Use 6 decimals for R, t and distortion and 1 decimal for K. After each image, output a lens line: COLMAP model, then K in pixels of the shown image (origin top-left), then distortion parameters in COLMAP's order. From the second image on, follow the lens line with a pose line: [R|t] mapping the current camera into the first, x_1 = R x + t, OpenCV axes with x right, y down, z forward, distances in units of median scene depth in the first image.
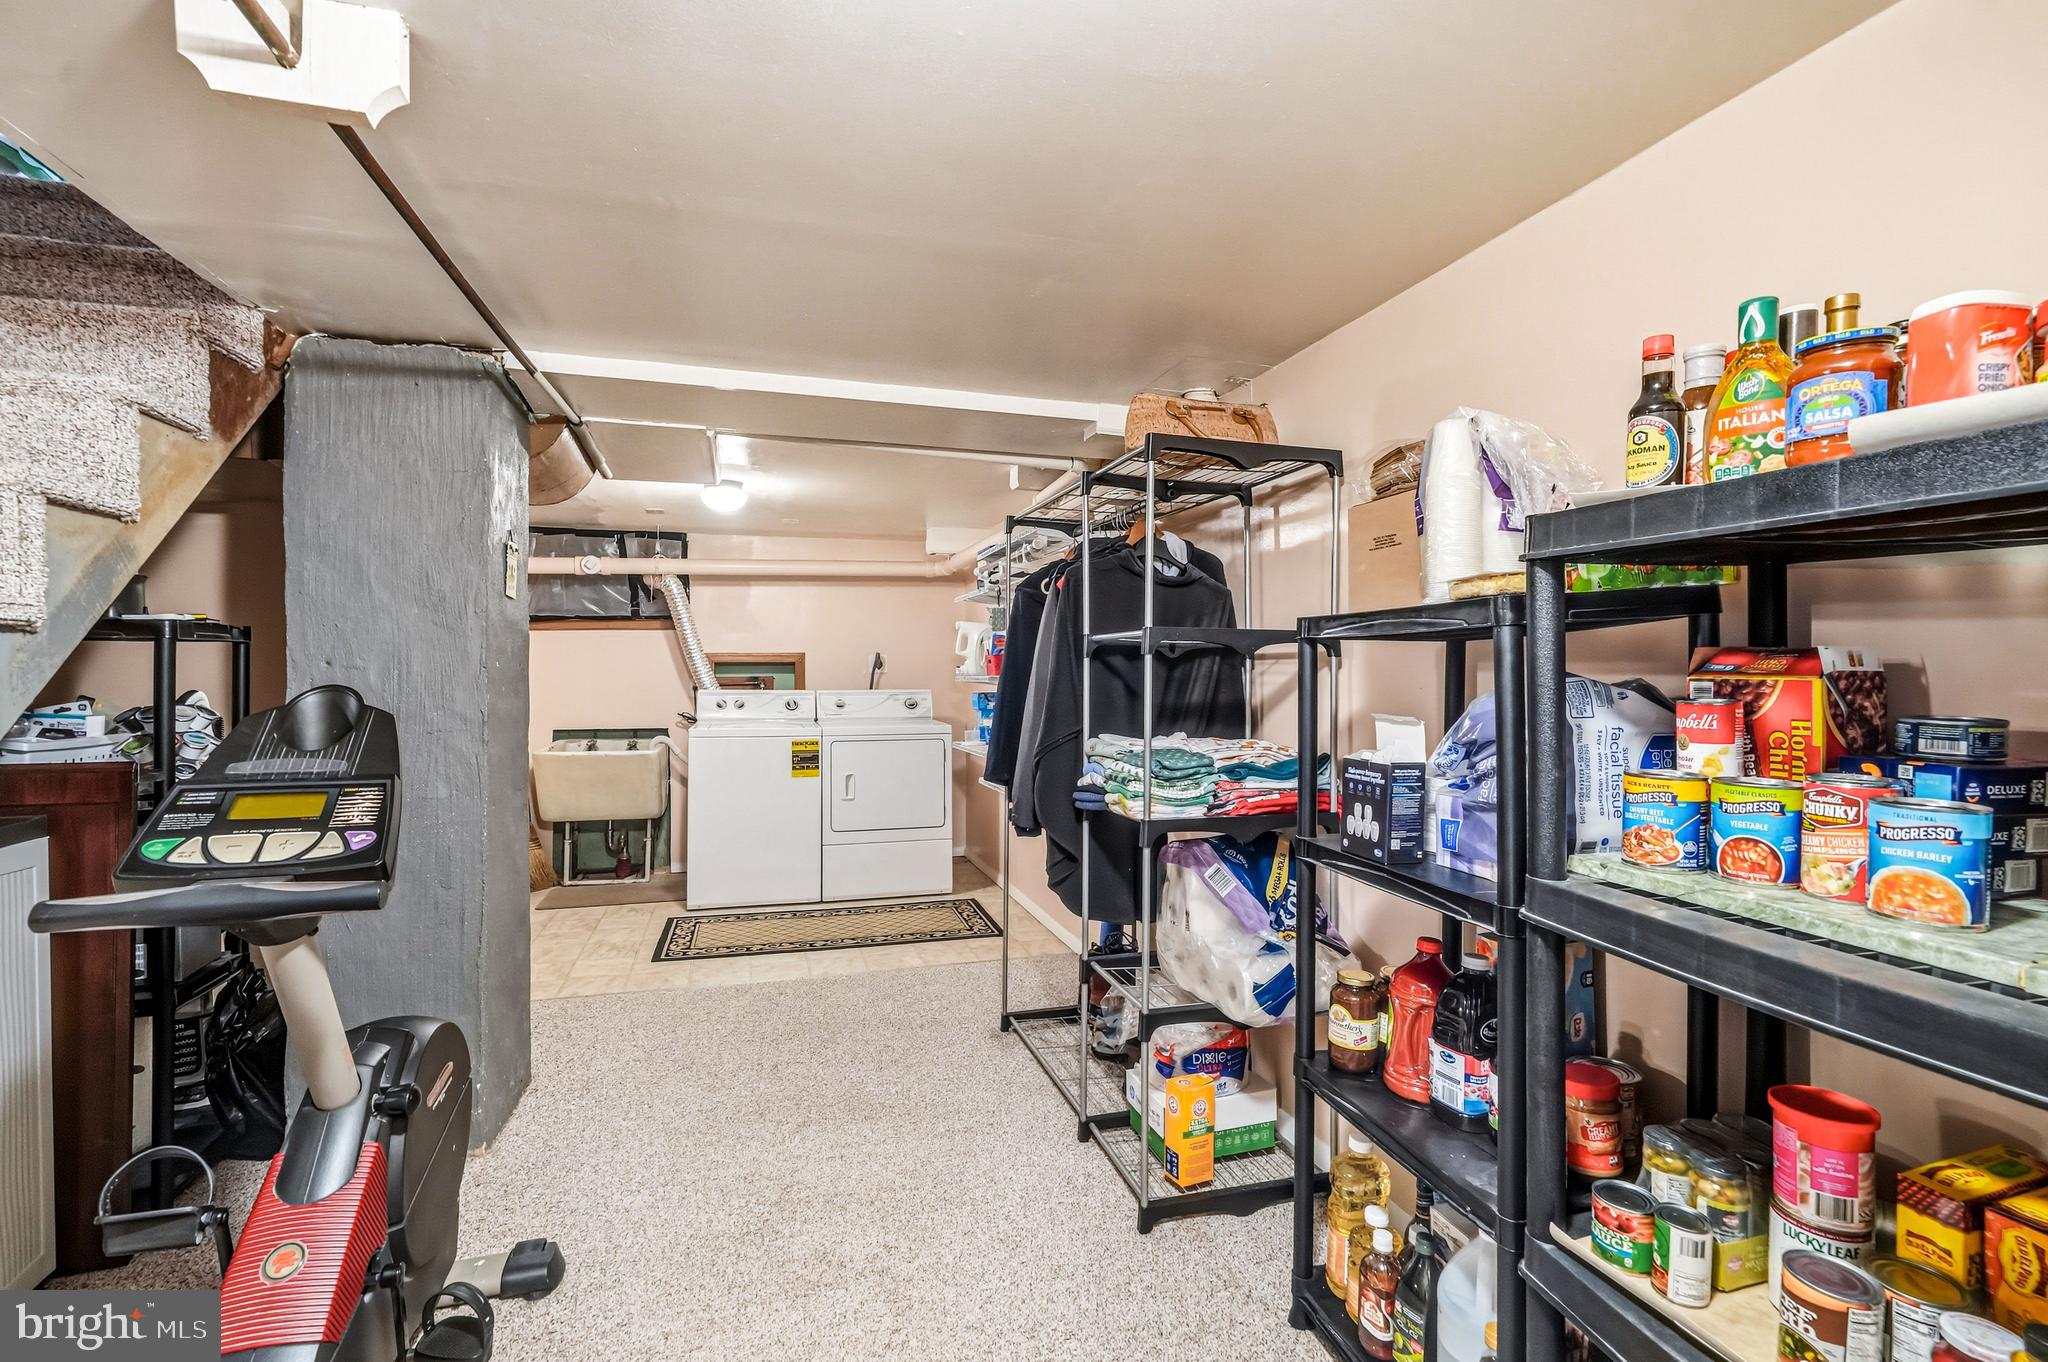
lens RADIAL K [[938.5, 0, 1034.9], [0, 938.5, 676.5], [0, 0, 1]] dist [-0.002414, -0.000108]
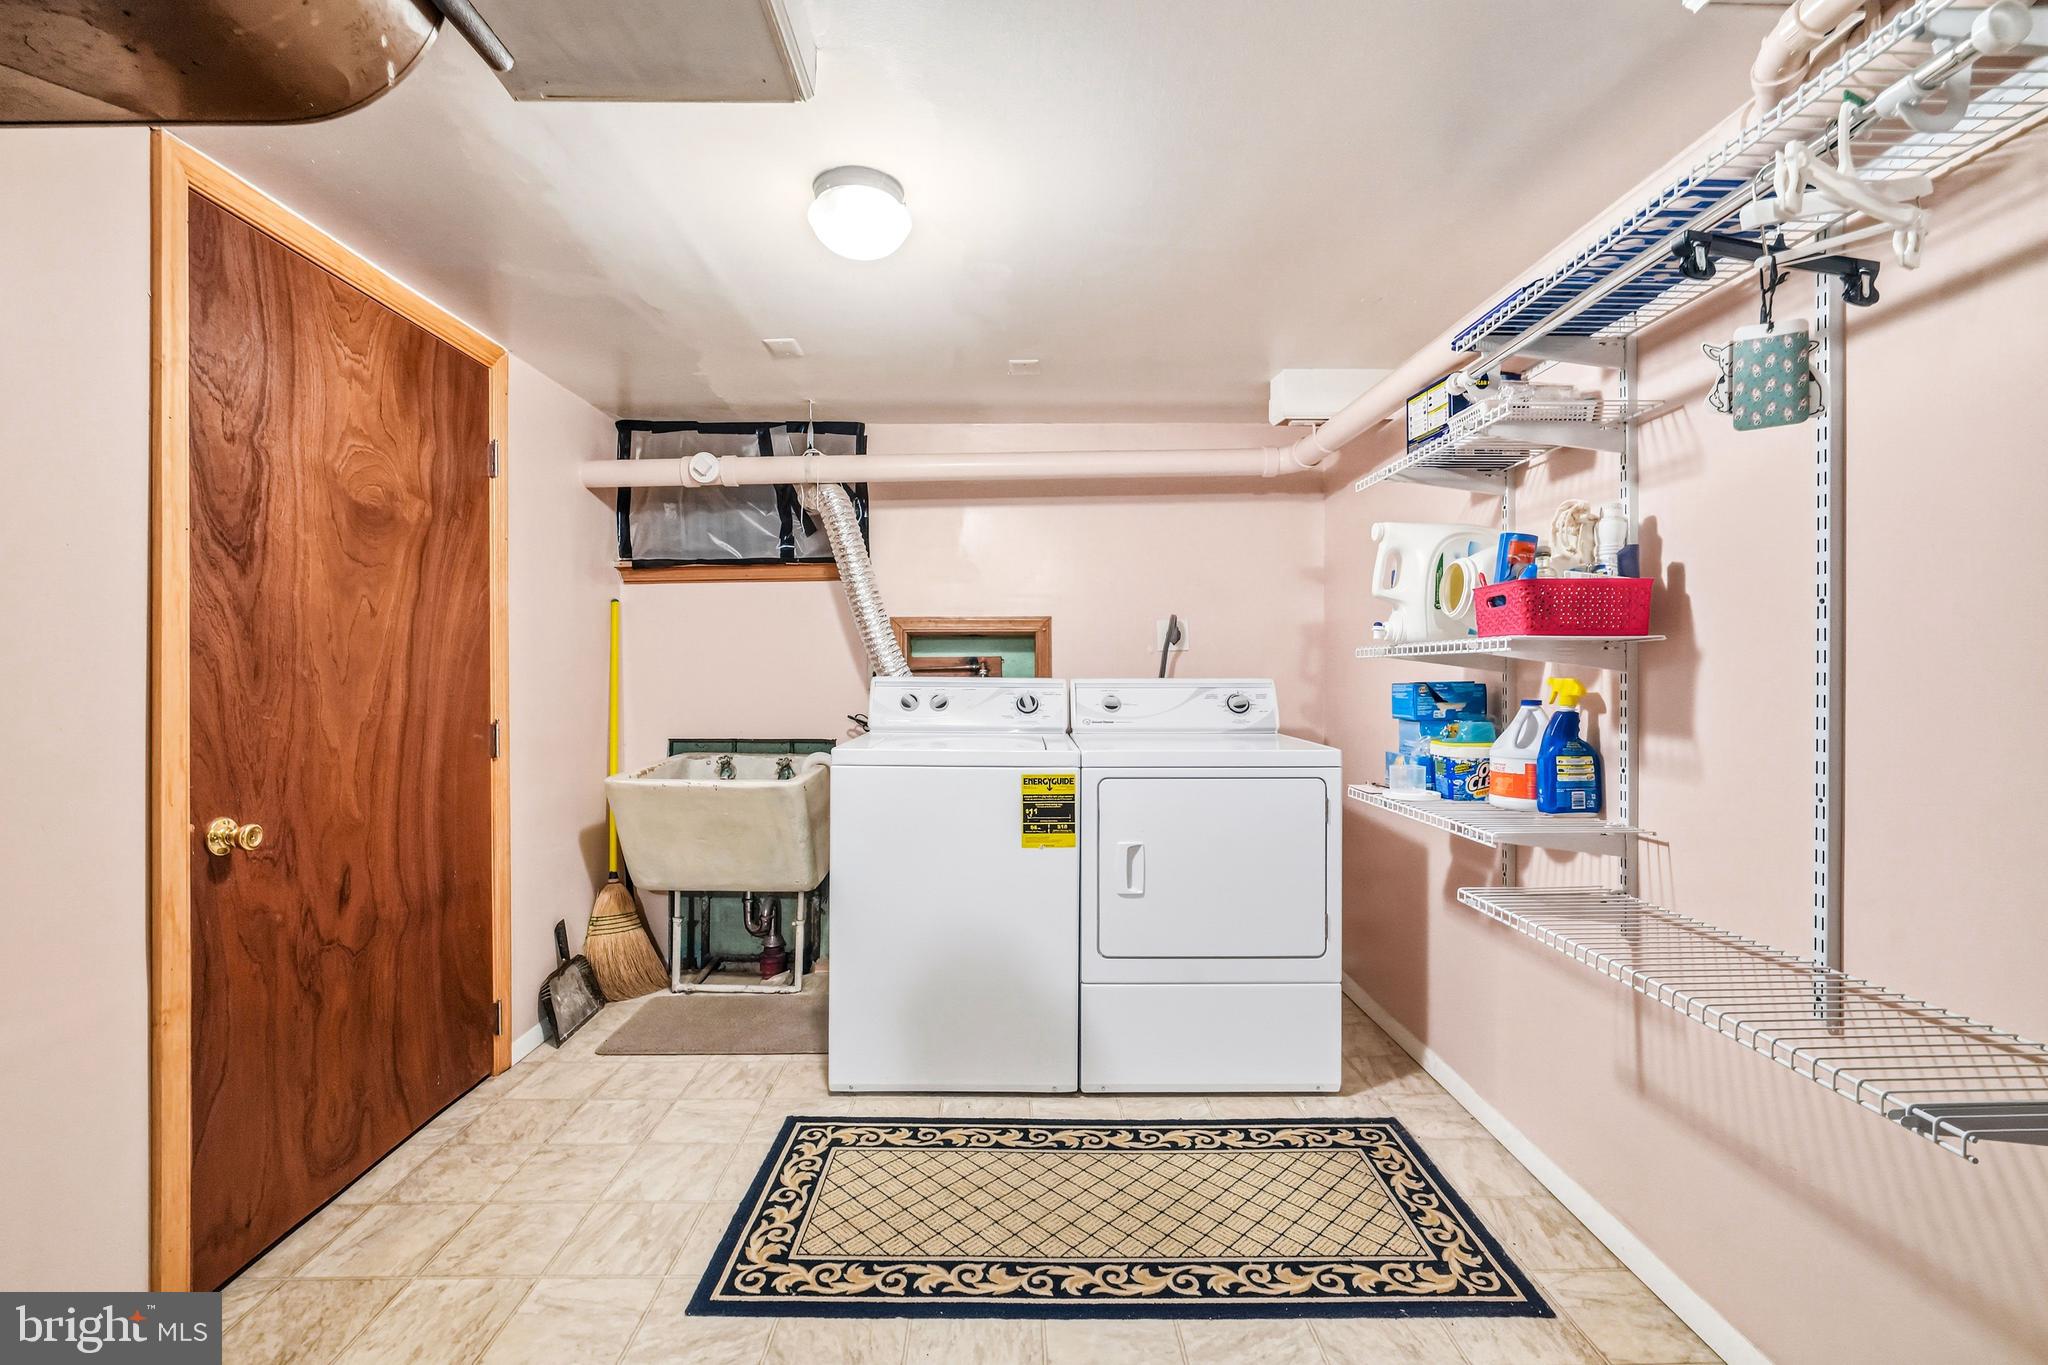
lens RADIAL K [[938.5, 0, 1024.5], [0, 938.5, 677.3], [0, 0, 1]] dist [-0.002414, -0.000108]
pose [[0.962072, 0.003518, -0.272775, -0.105869], [-0.002802, 0.999992, 0.003014, 0.012357], [0.272783, -0.002135, 0.962073, 0.452084]]
